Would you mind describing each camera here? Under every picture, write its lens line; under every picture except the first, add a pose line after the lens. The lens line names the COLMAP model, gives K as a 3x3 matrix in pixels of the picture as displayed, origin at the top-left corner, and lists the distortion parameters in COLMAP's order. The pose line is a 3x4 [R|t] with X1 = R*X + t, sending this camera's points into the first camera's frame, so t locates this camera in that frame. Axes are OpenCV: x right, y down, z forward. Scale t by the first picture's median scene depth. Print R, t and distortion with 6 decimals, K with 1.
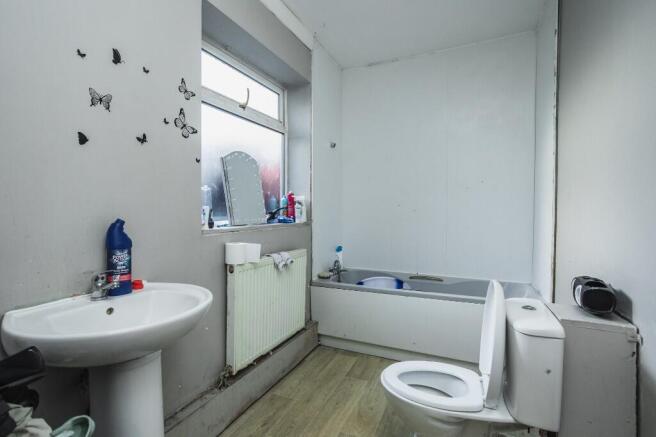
lens RADIAL K [[317.5, 0, 329.1], [0, 317.5, 214.1], [0, 0, 1]] dist [0.000134, 0.001420]
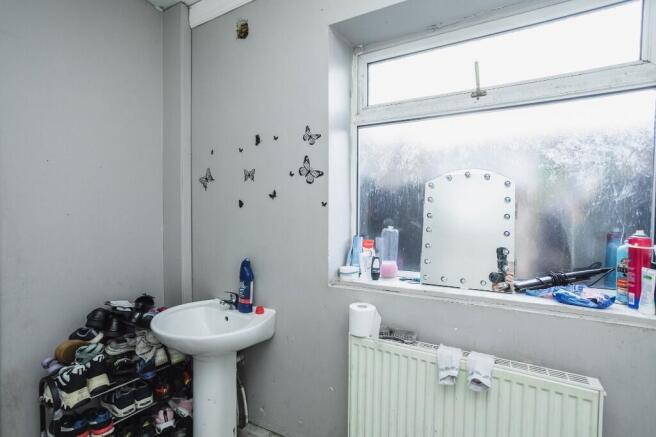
lens RADIAL K [[317.5, 0, 326.3], [0, 317.5, 223.3], [0, 0, 1]] dist [0.000134, 0.001420]
pose [[-0.084710, 0.025370, -0.996083, 0.553714], [-0.027661, 0.999231, 0.027803, -0.147122], [0.996022, 0.029908, -0.083943, 1.160559]]
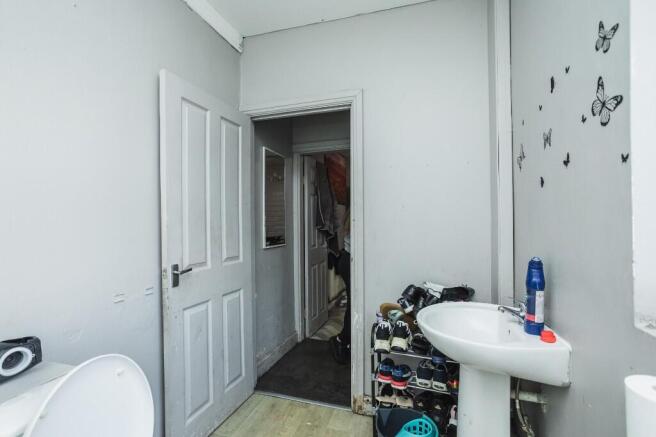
lens RADIAL K [[317.5, 0, 324.5], [0, 317.5, 221.7], [0, 0, 1]] dist [0.000134, 0.001420]
pose [[-0.992622, 0.001683, -0.121241, 0.088001], [-0.000753, 0.999799, 0.020046, -0.089668], [0.121251, 0.019990, -0.992421, 1.509352]]
